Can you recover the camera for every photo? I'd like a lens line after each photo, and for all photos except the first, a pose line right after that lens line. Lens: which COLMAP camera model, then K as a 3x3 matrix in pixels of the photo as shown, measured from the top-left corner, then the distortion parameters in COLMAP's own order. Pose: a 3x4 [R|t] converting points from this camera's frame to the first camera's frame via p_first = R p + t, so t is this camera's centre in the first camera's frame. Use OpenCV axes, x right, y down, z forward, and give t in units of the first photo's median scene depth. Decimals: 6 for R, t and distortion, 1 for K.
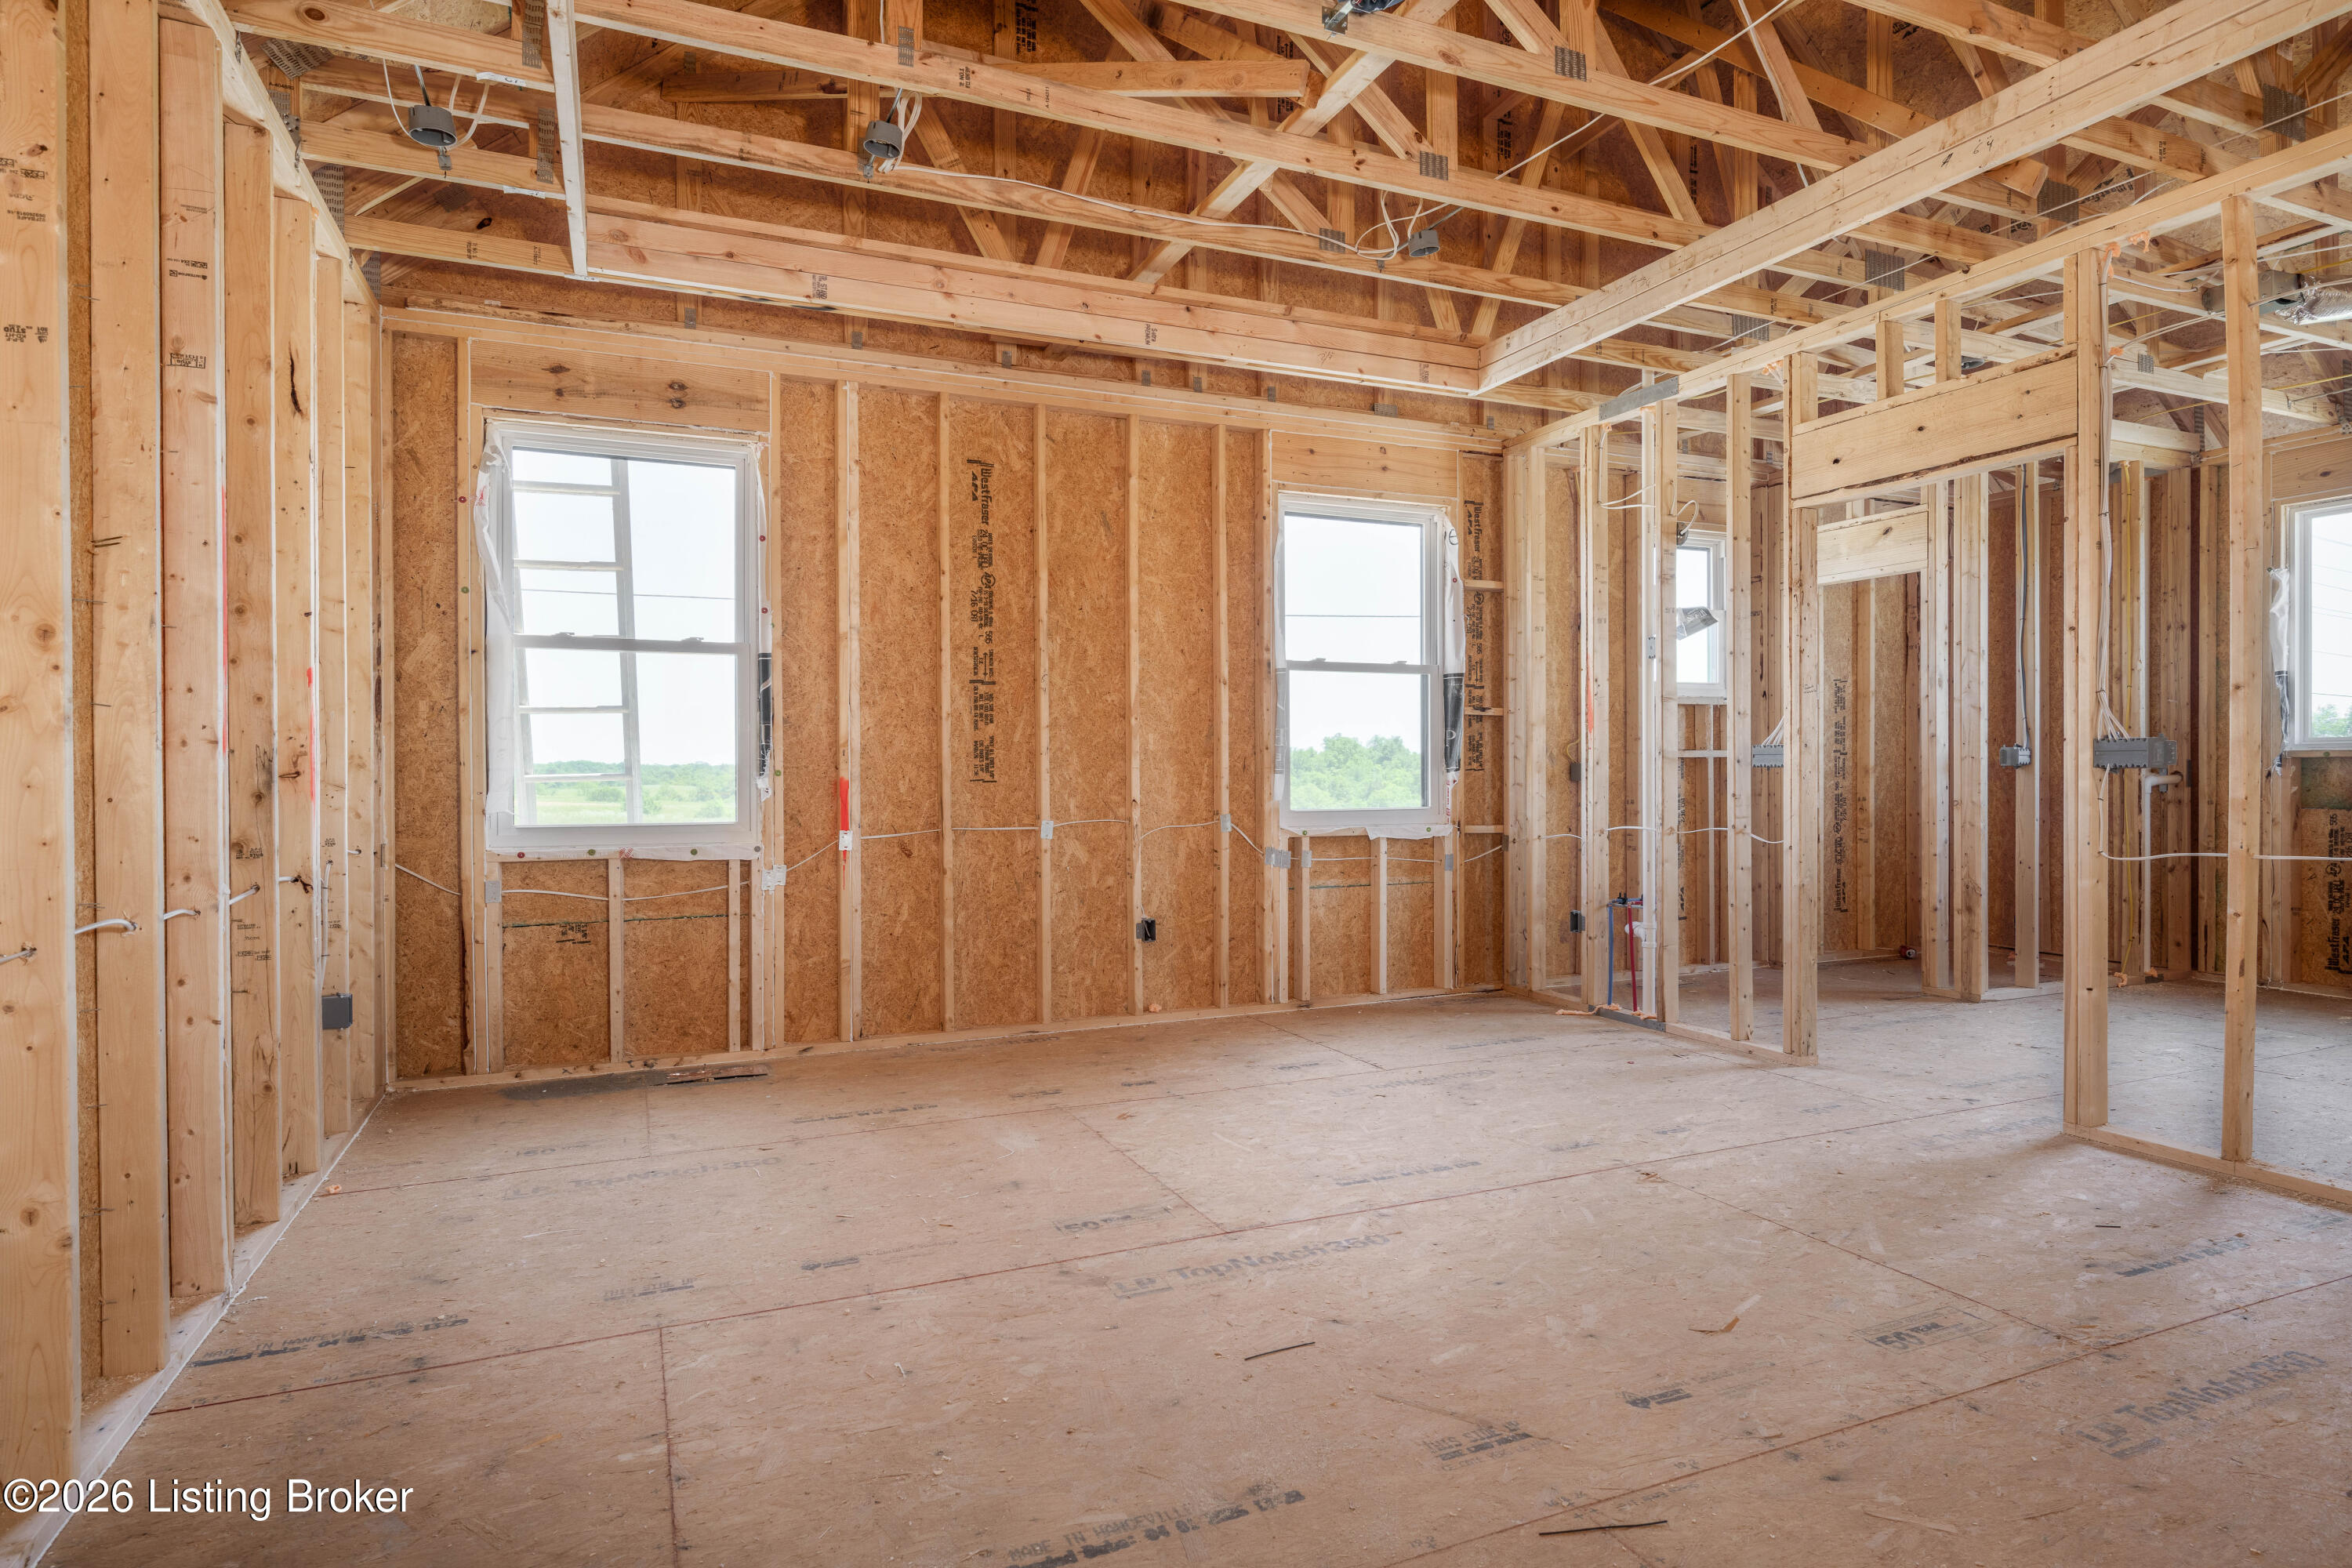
lens RADIAL K [[1226.9, 0, 1169.1], [0, 1226.9, 773.7], [0, 0, 1]] dist [0.016645, 0.000094]
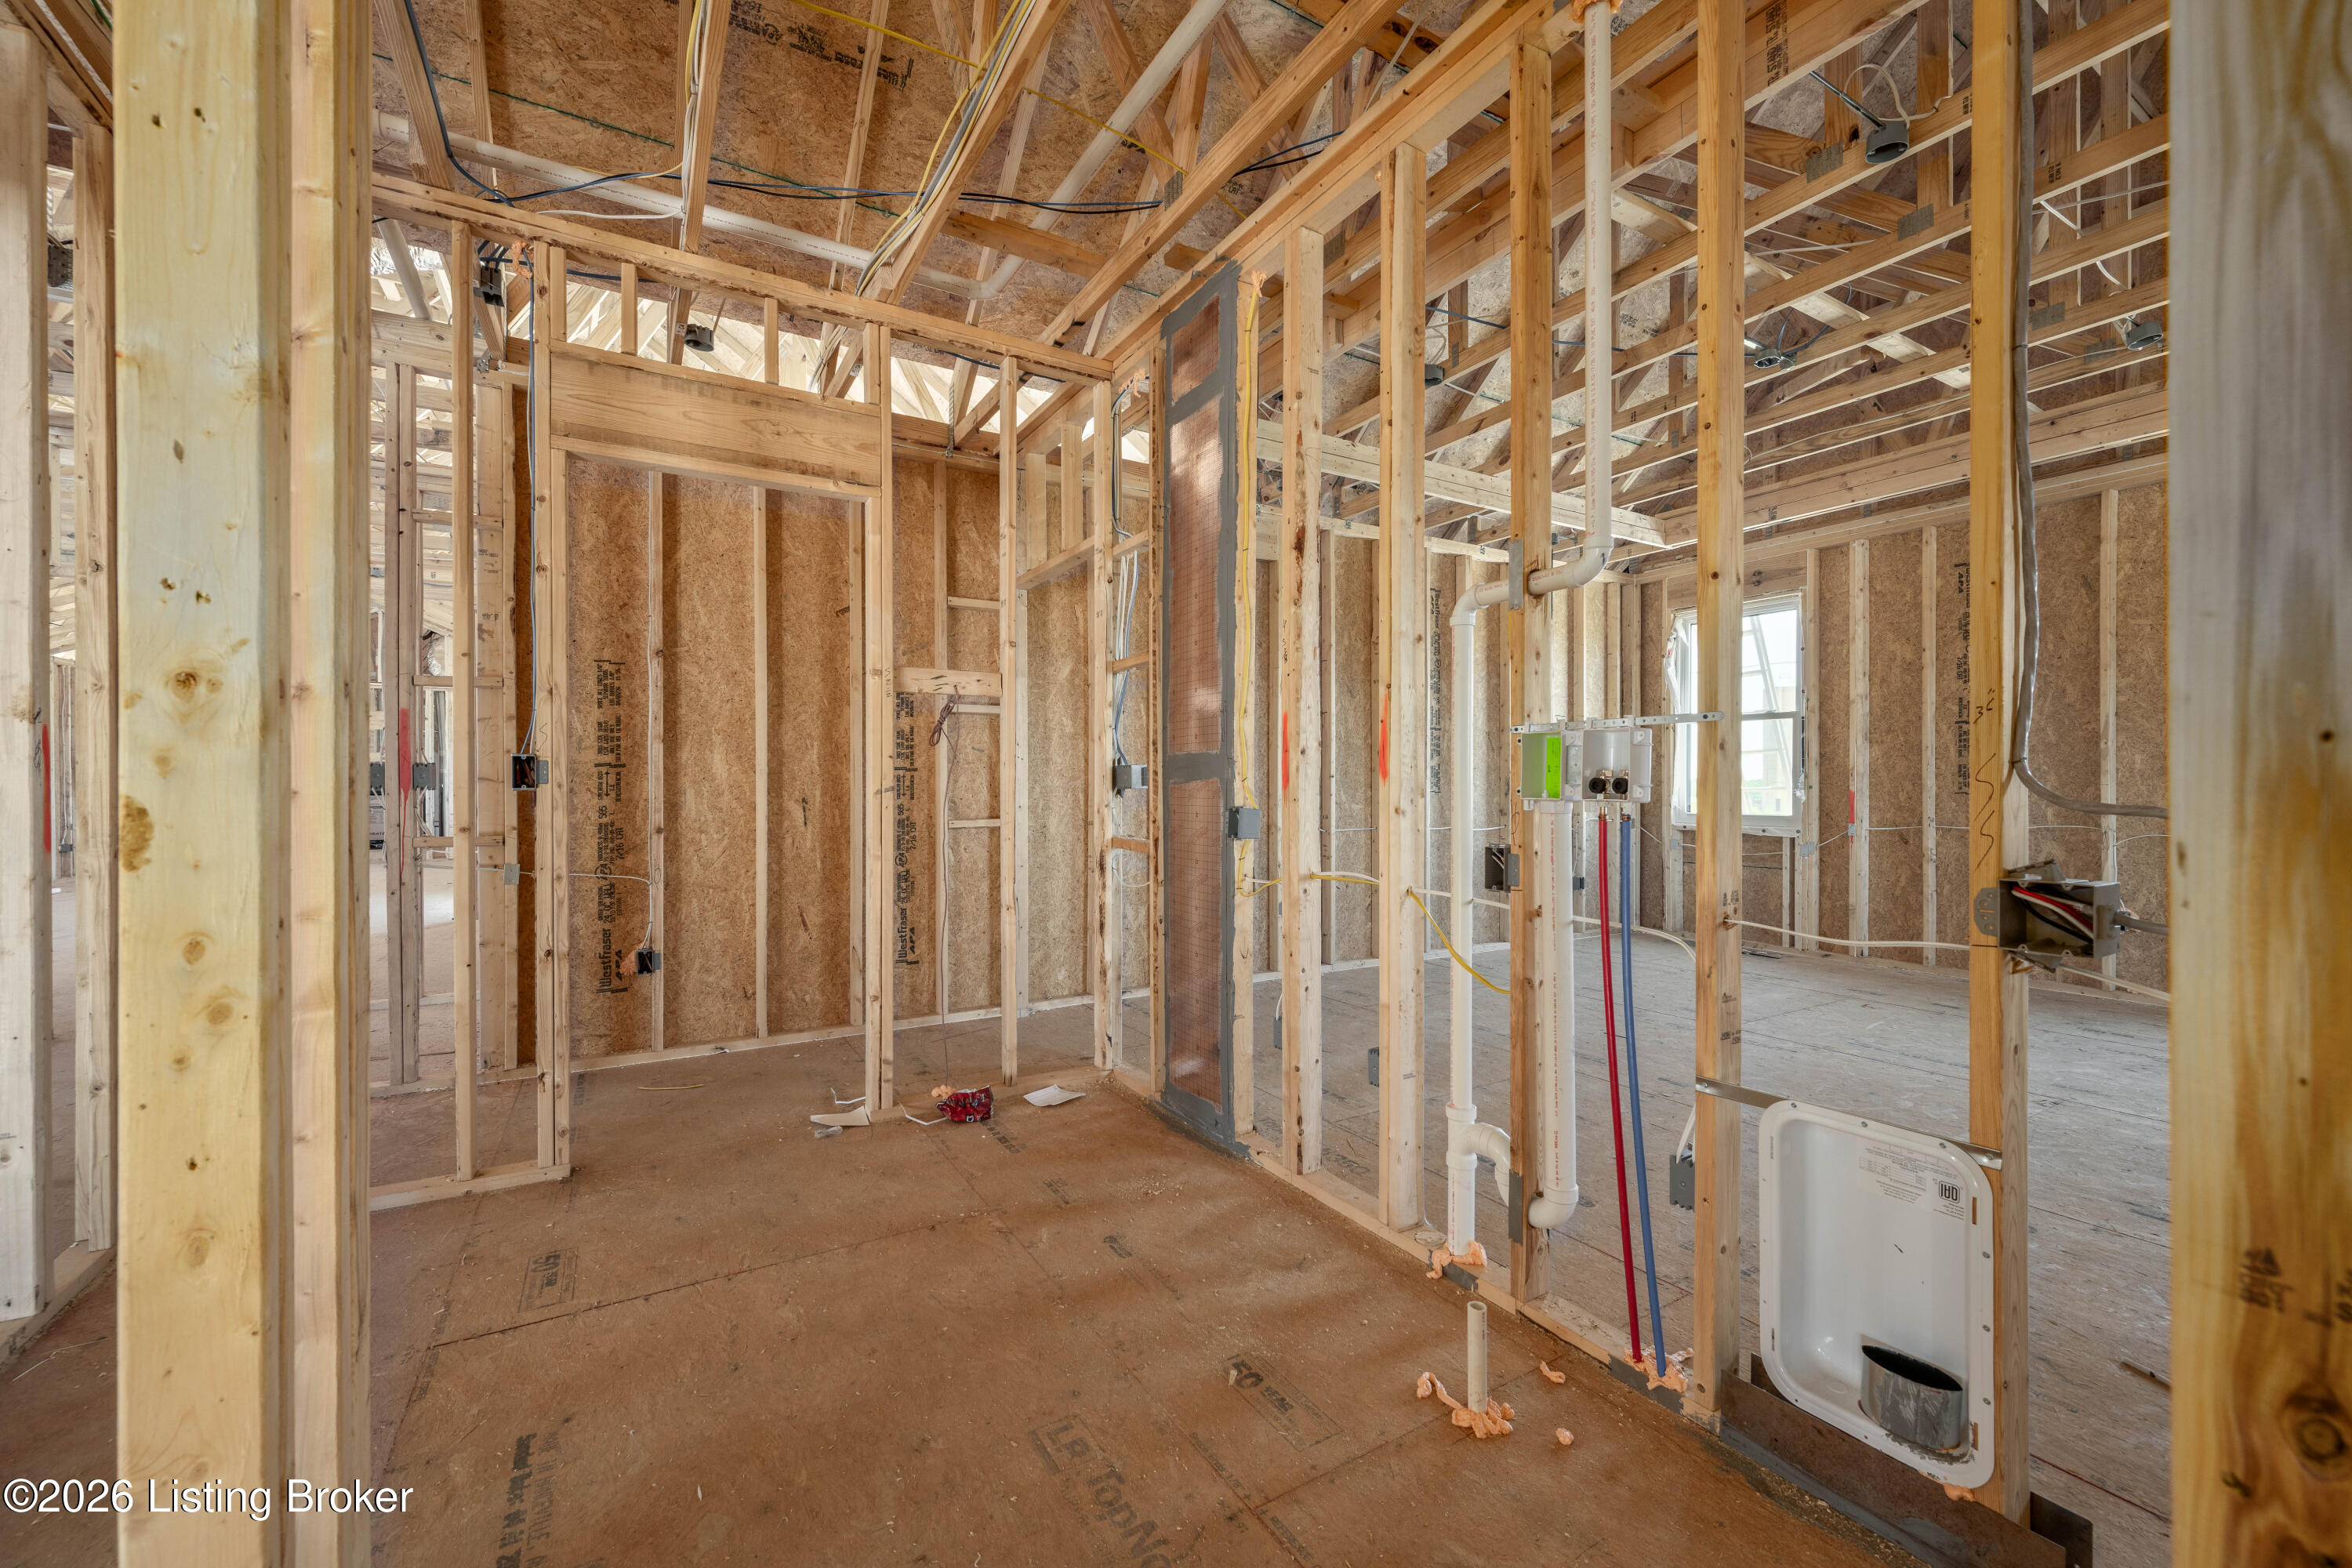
lens RADIAL K [[939.6, 0, 1182.7], [0, 939.6, 780.1], [0, 0, 1]] dist [-0.000588, -0.000181]
pose [[0.126464, -0.003068, -0.991966, 0.817108], [-0.003736, 0.999987, -0.003569, -0.002156], [0.991964, 0.004157, 0.126451, -0.012465]]
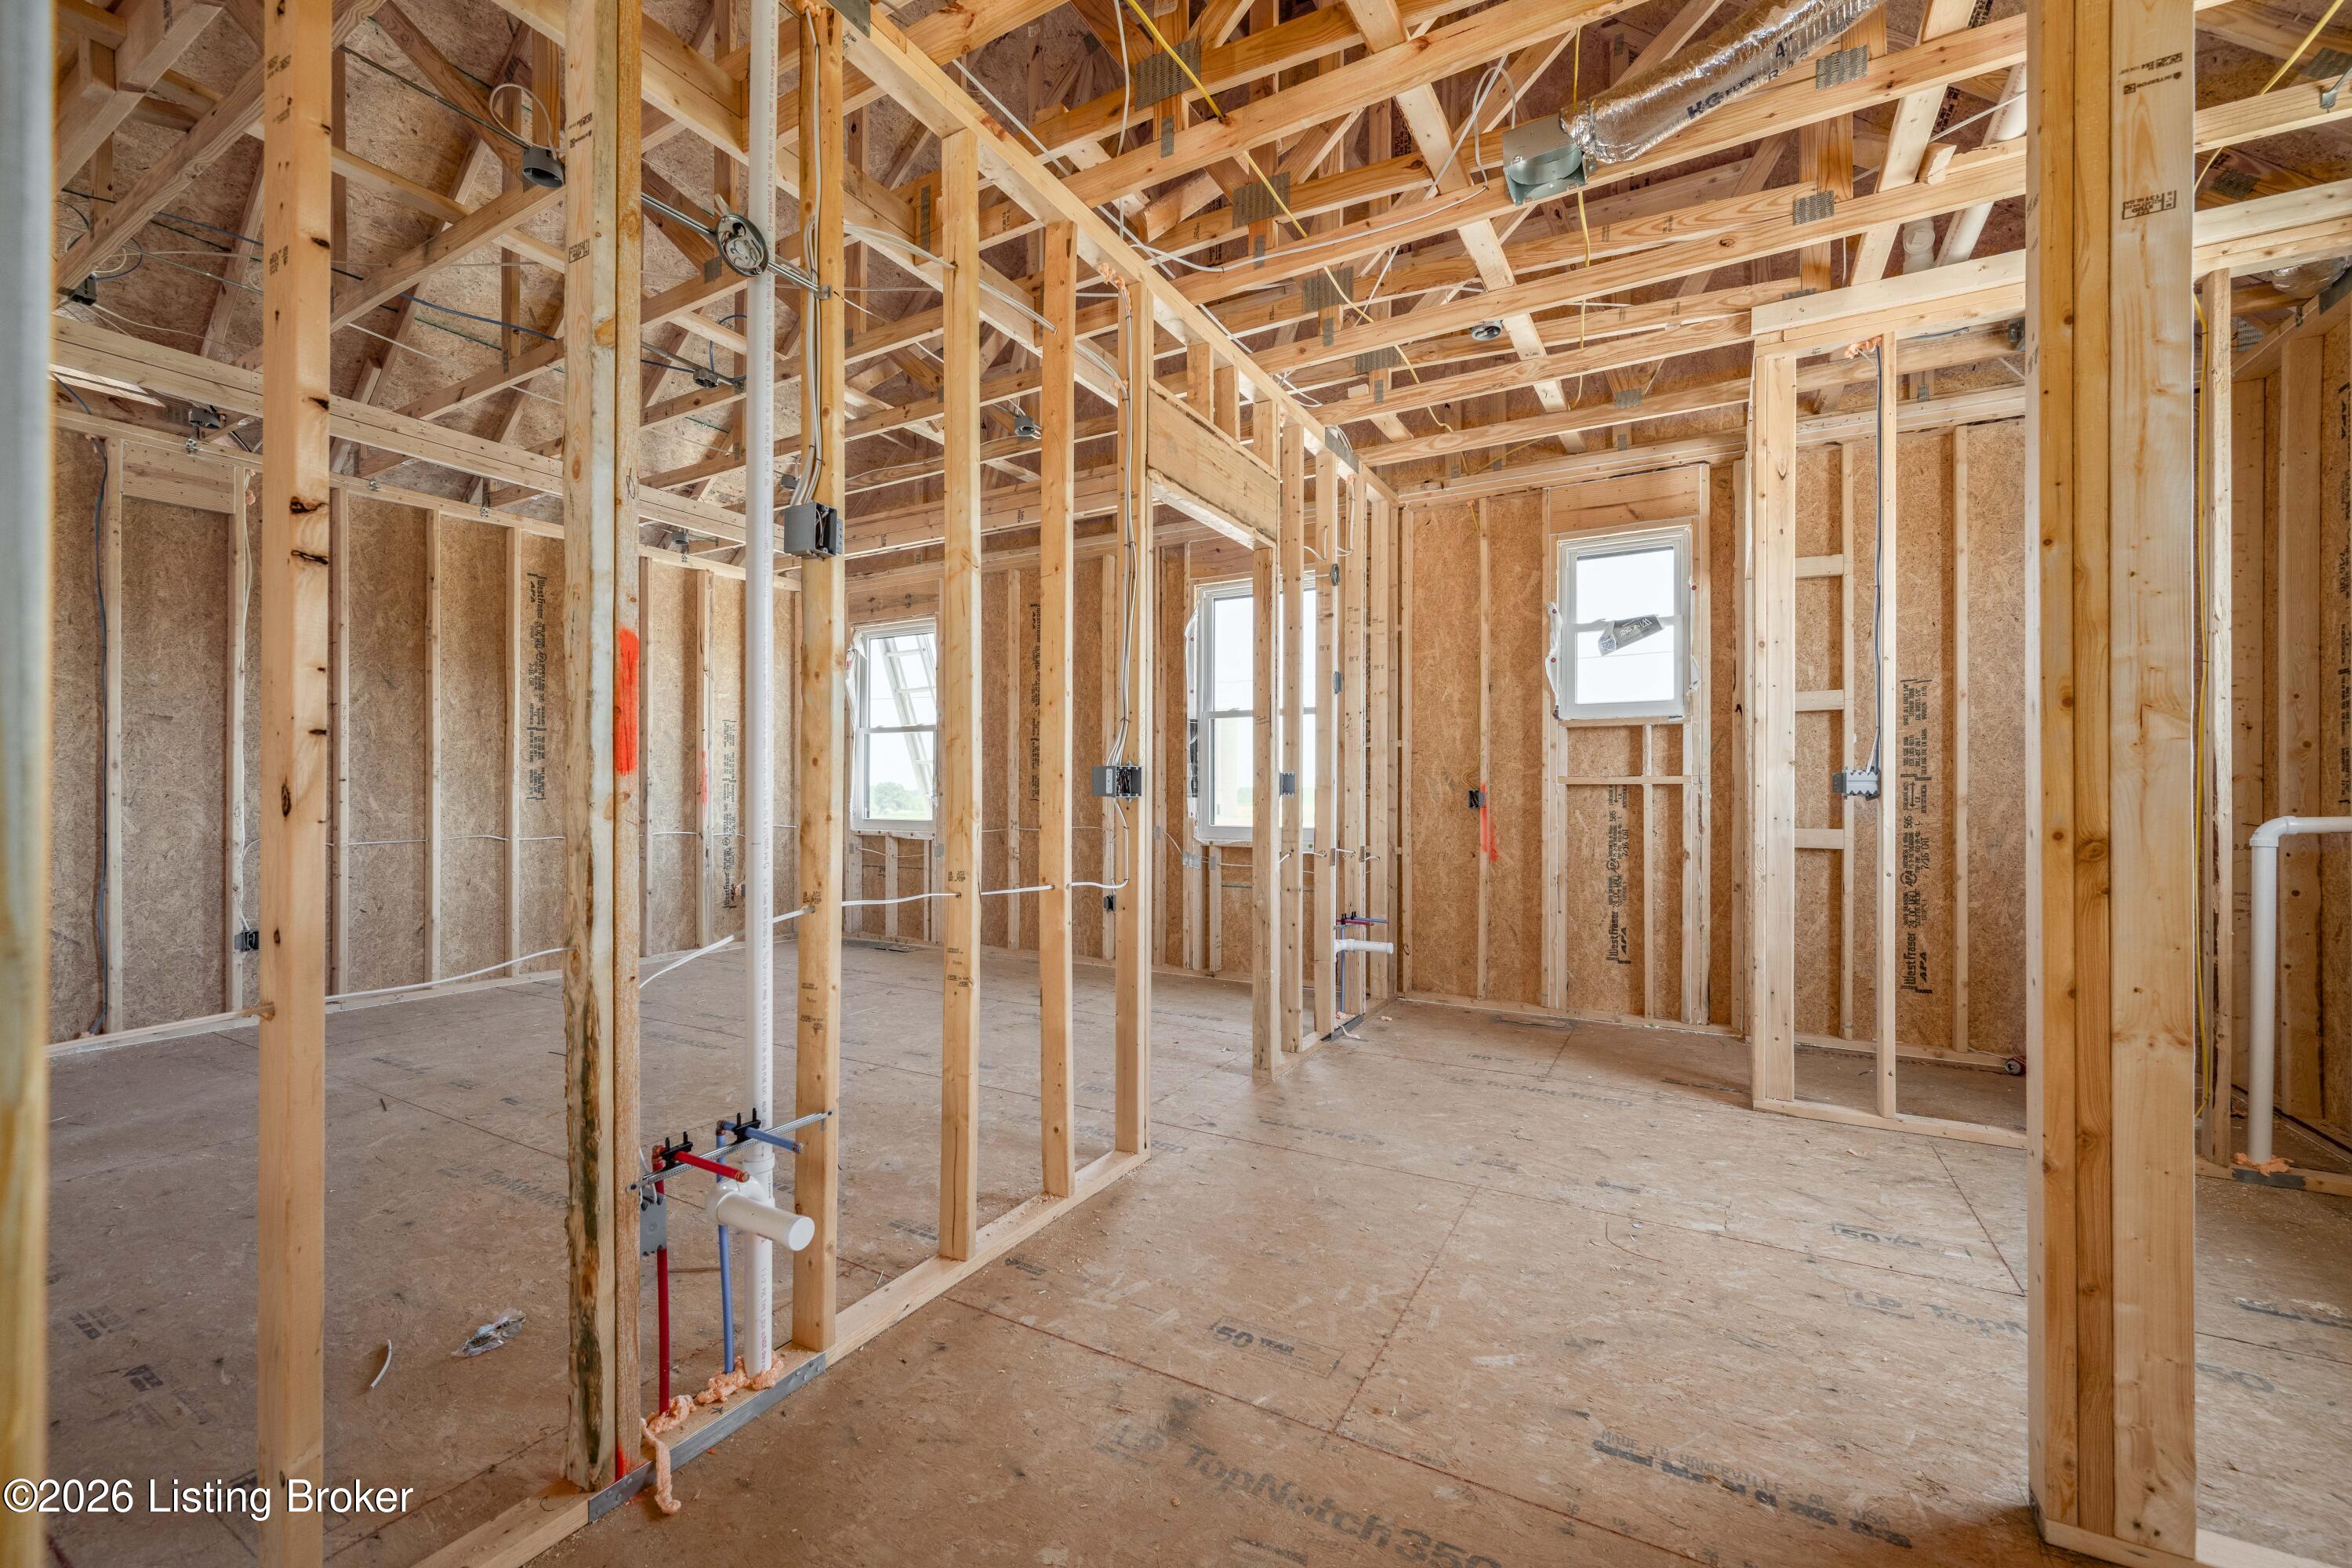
lens RADIAL K [[939.6, 0, 1162.1], [0, 939.6, 790.0], [0, 0, 1]] dist [-0.000588, -0.000181]
pose [[0.603729, 0.003058, -0.797184, 0.981910], [-0.007753, 0.999968, -0.002035, -0.006044], [0.797152, 0.007410, 0.603734, 0.396533]]
